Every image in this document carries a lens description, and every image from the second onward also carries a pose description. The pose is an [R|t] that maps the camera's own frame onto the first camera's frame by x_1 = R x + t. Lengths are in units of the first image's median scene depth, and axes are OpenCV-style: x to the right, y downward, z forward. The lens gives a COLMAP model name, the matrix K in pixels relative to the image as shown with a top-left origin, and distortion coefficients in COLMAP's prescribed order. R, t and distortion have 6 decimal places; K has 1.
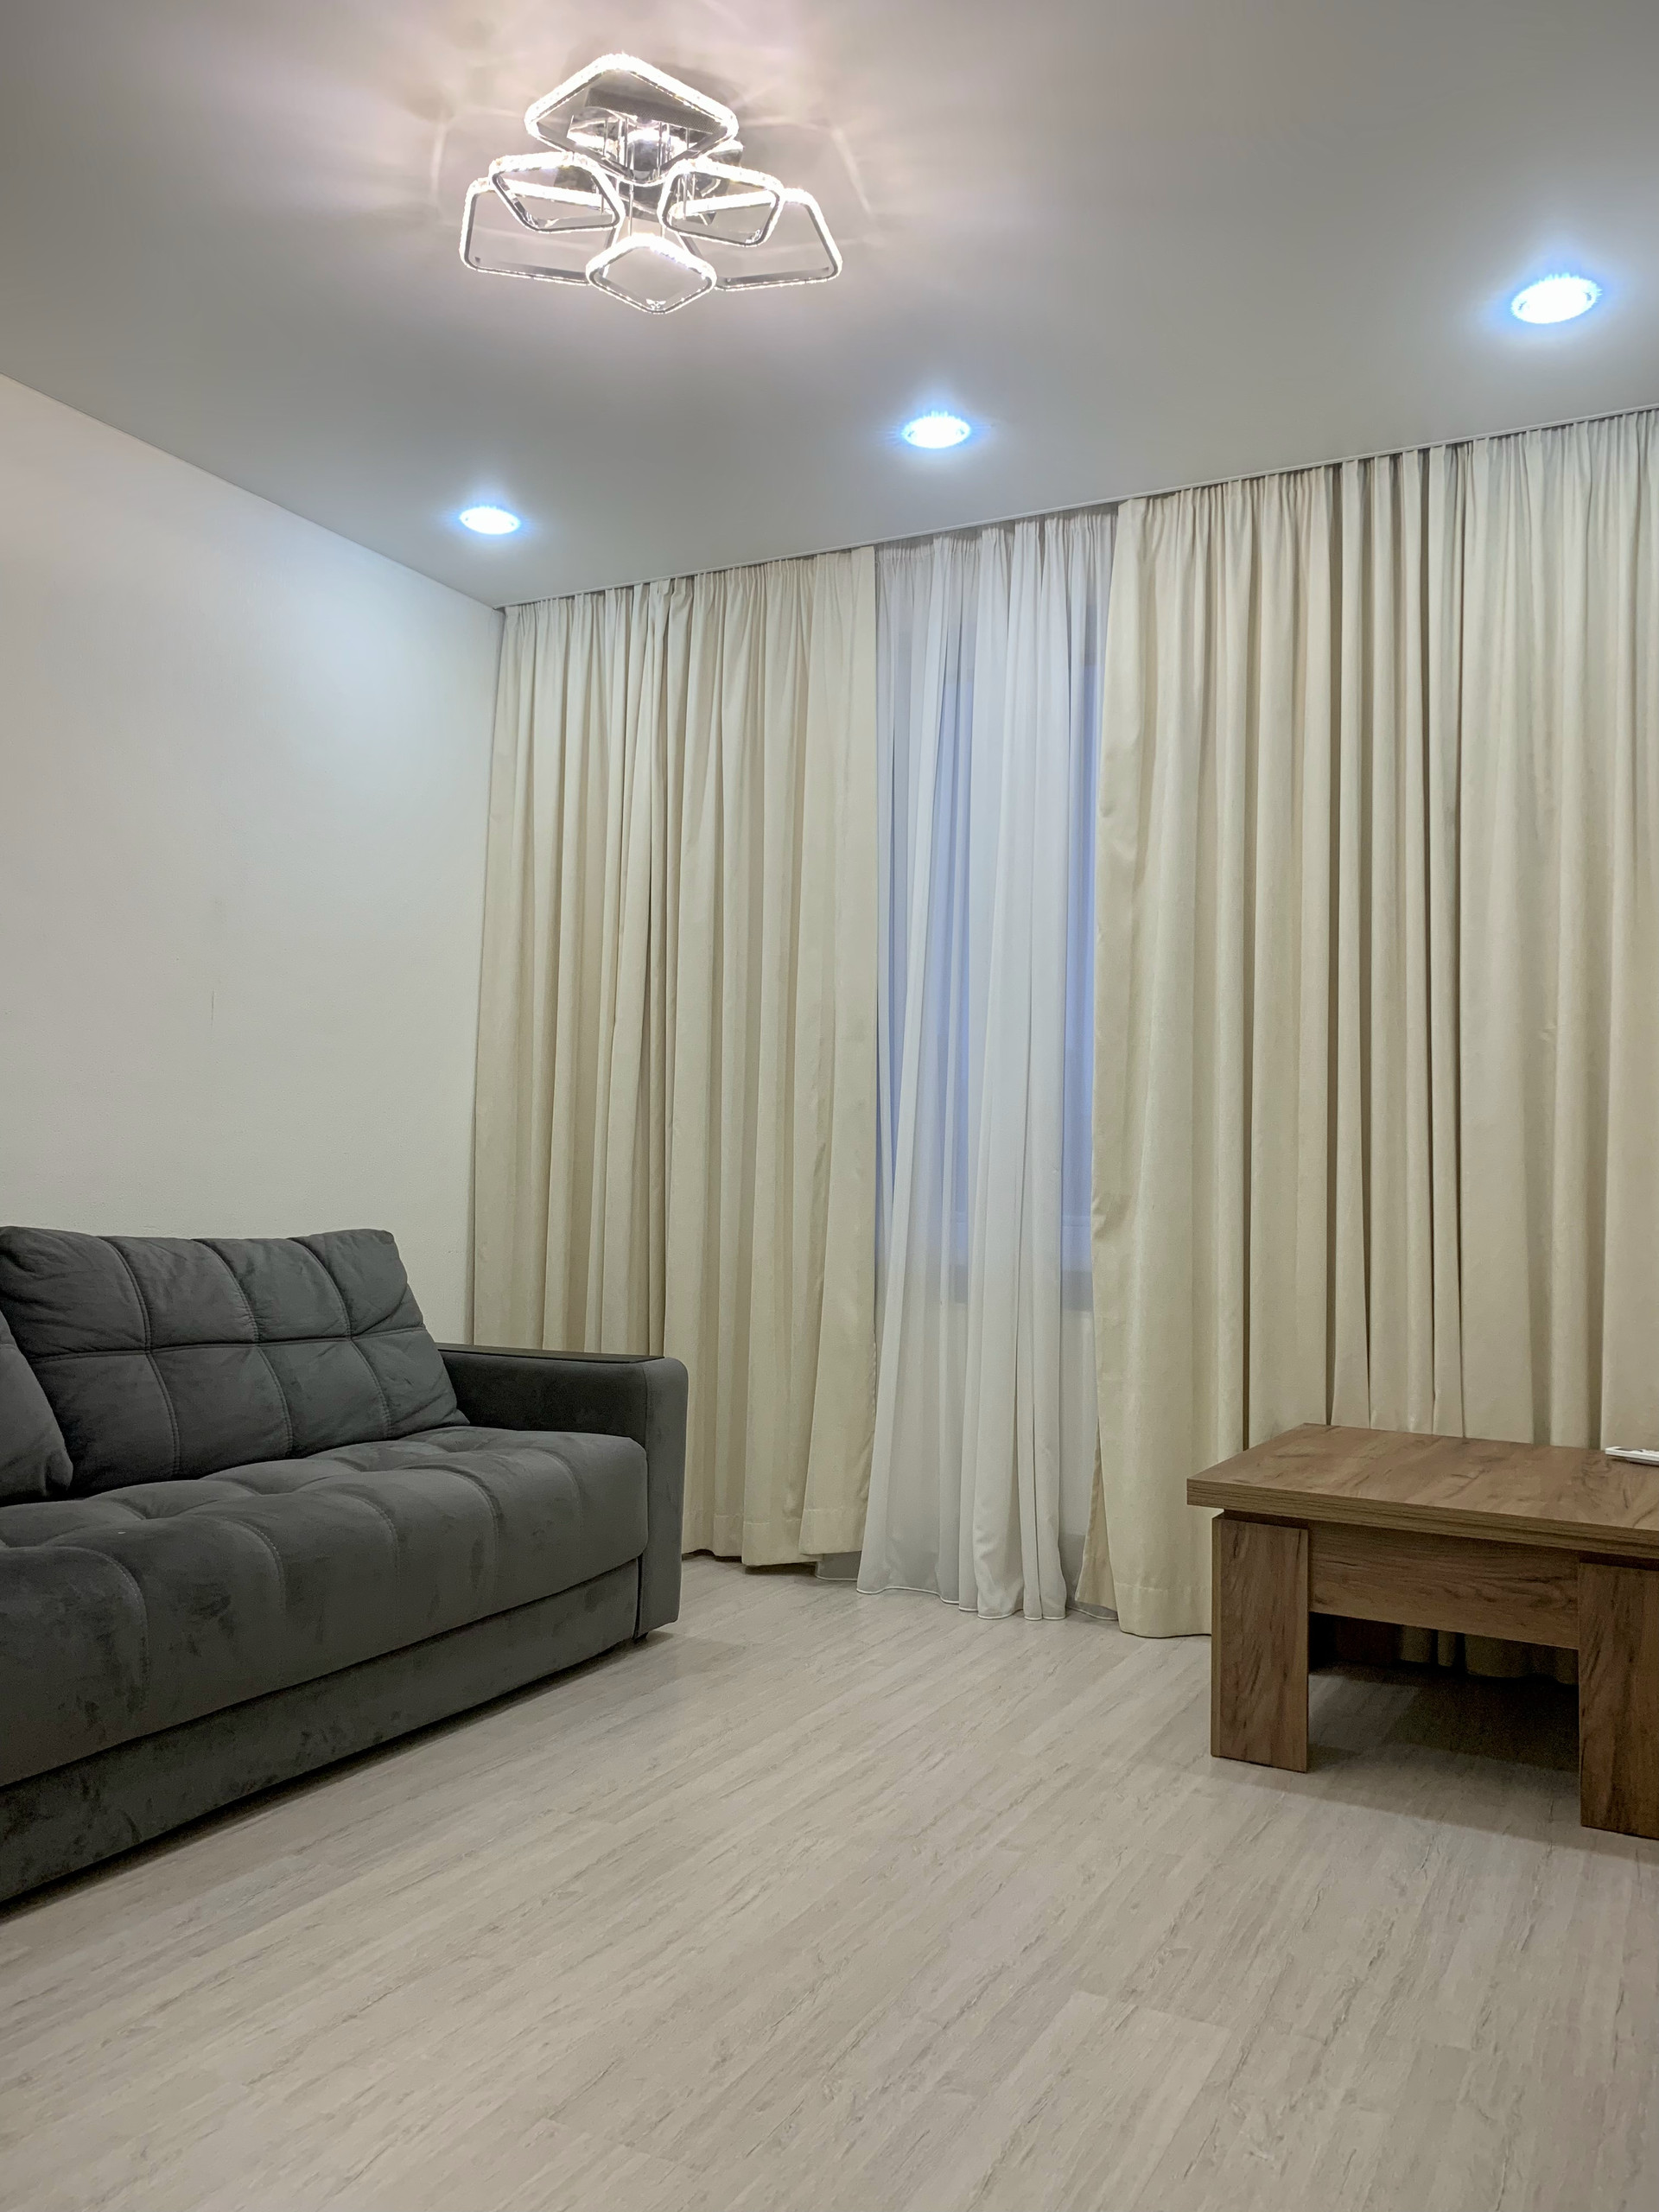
lens RADIAL K [[1717.1, 0, 809.0], [0, 1717.1, 1084.1], [0, 0, 1]] dist [0.035157, -0.040583]
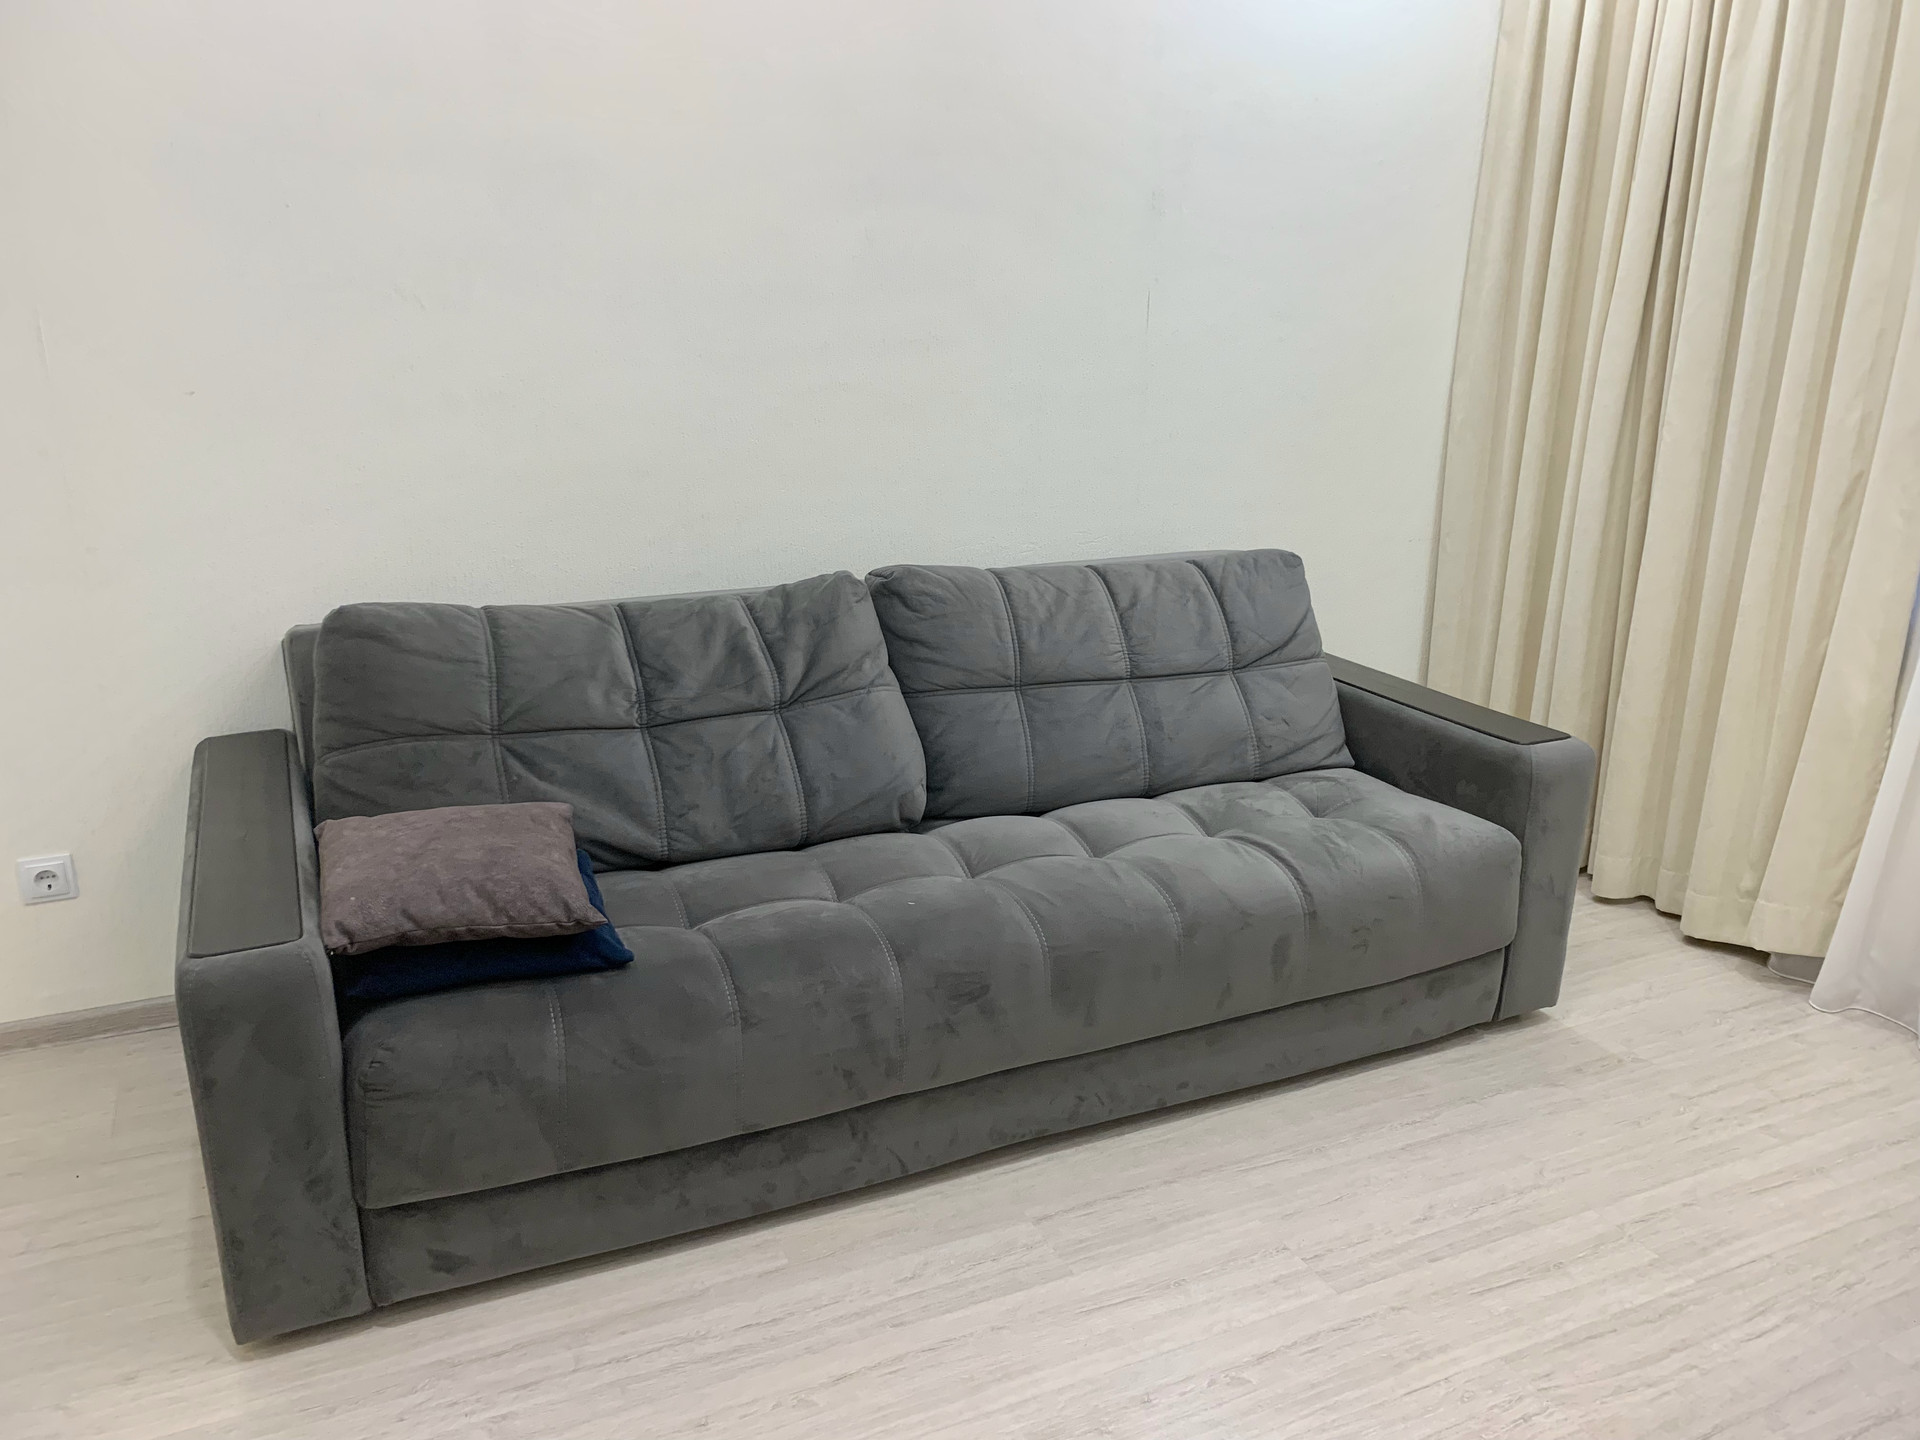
lens RADIAL K [[1490.4, 0, 937.6], [0, 1490.4, 692.3], [0, 0, 1]] dist [0.035157, -0.040583]
pose [[0.797435, 0.150199, -0.584412, 0.124930], [0.040715, 0.952923, 0.300466, -0.127908], [0.602030, -0.263396, 0.753779, 0.274861]]
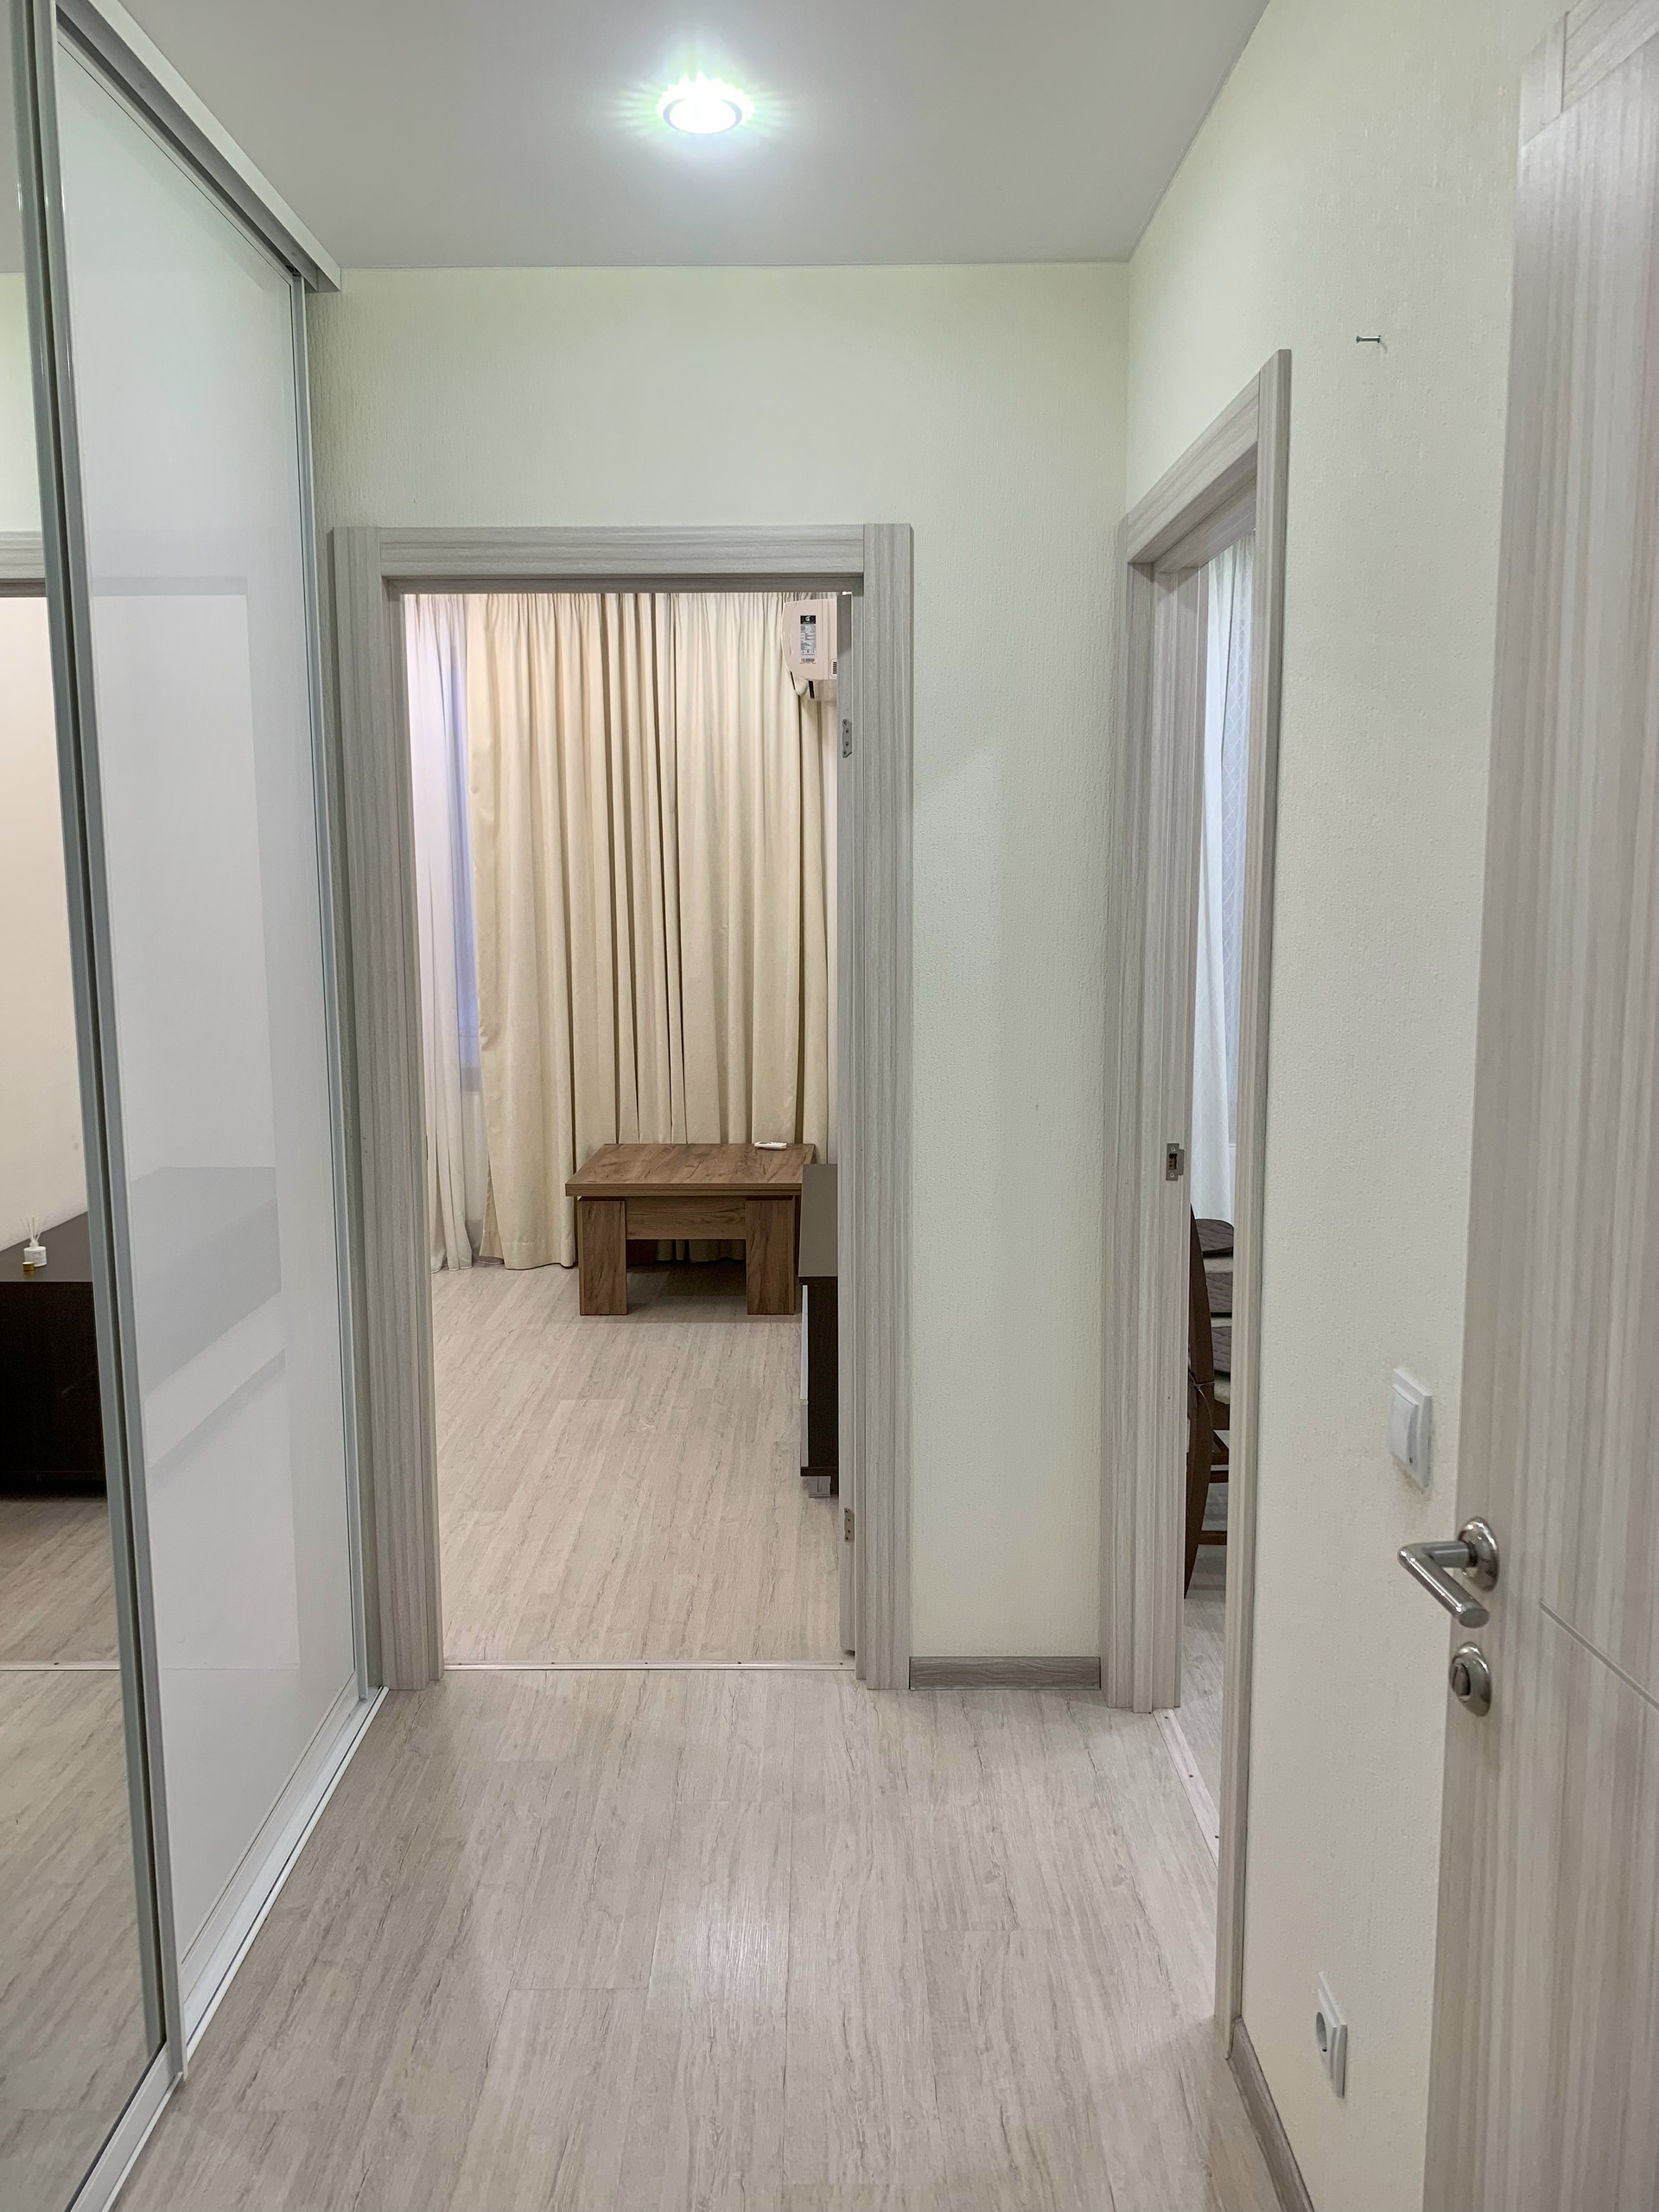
lens RADIAL K [[1717.1, 0, 850.5], [0, 1717.1, 1097.1], [0, 0, 1]] dist [0.035157, -0.040583]
pose [[0.878561, -0.091904, 0.468704, -0.391474], [0.000508, 0.981492, 0.191501, -0.236009], [-0.477629, -0.168007, 0.862348, -0.806890]]
